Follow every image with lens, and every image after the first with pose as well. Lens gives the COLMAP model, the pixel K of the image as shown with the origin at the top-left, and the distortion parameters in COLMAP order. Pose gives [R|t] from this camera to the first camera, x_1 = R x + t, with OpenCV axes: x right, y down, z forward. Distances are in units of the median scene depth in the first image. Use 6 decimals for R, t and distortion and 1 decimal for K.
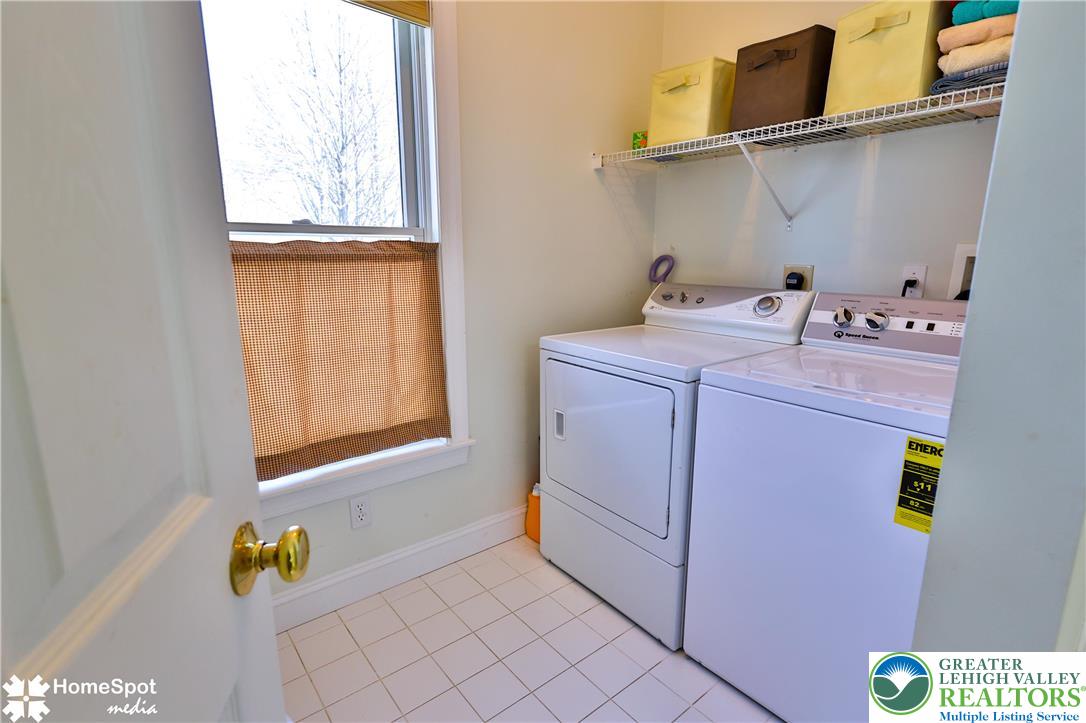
lens RADIAL K [[529.3, 0, 544.4], [0, 529.3, 363.6], [0, 0, 1]] dist [-0.002485, -0.000916]
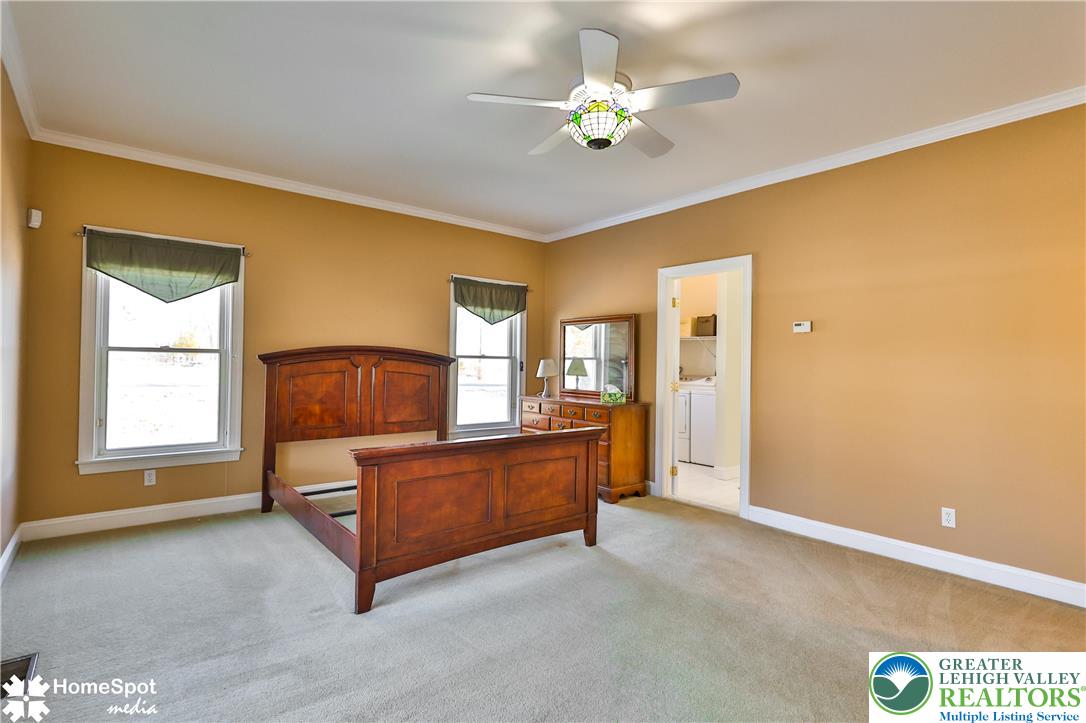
lens RADIAL K [[529.3, 0, 542.3], [0, 529.3, 359.9], [0, 0, 1]] dist [-0.002485, -0.000916]
pose [[0.999922, 0.011616, 0.004486, -0.823774], [-0.010446, 0.978594, -0.205537, 0.563795], [-0.006777, 0.205474, 0.978639, -2.852745]]
